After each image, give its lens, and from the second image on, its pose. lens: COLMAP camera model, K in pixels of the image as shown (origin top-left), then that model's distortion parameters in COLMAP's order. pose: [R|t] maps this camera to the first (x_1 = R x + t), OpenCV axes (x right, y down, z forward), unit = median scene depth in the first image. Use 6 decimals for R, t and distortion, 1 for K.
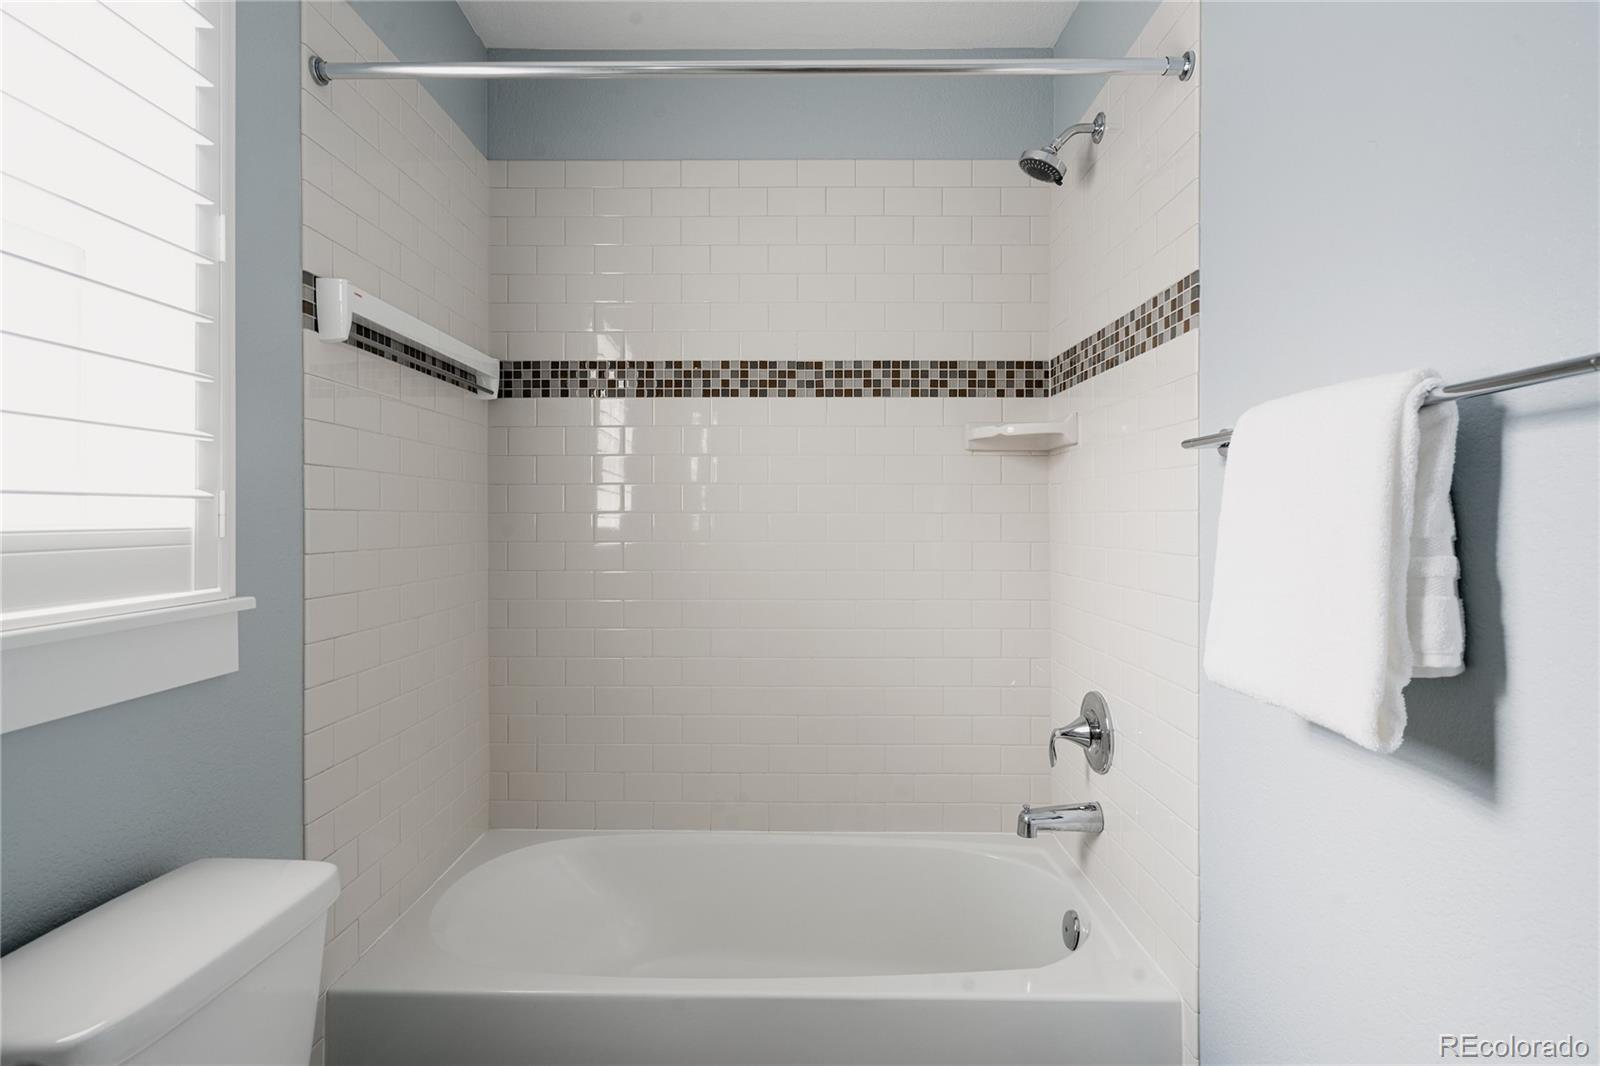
lens RADIAL K [[785.2, 0, 807.9], [0, 785.2, 523.2], [0, 0, 1]] dist [0.001417, 0.000807]
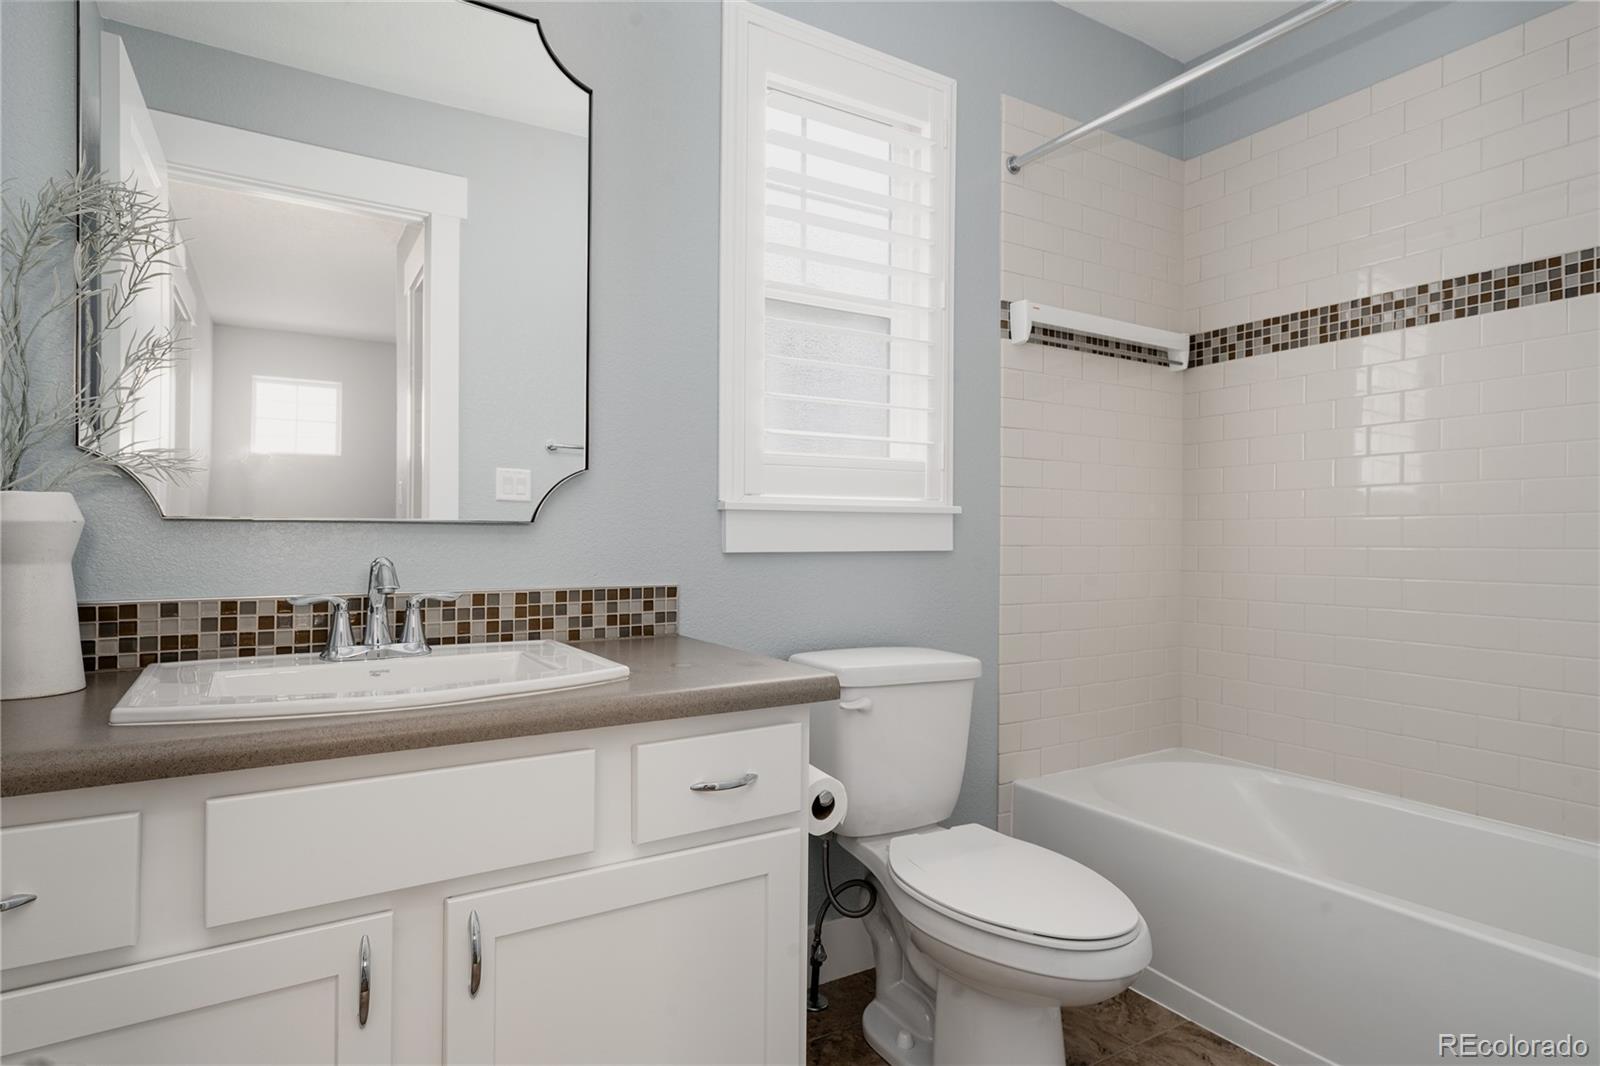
lens RADIAL K [[875.7, 0, 796.1], [0, 875.7, 538.6], [0, 0, 1]] dist [0.007773, -0.004267]
pose [[0.533798, -0.003527, -0.845605, 0.366758], [-0.004816, 0.999962, -0.007211, 0.097234], [0.845599, 0.007922, 0.533761, -0.150600]]
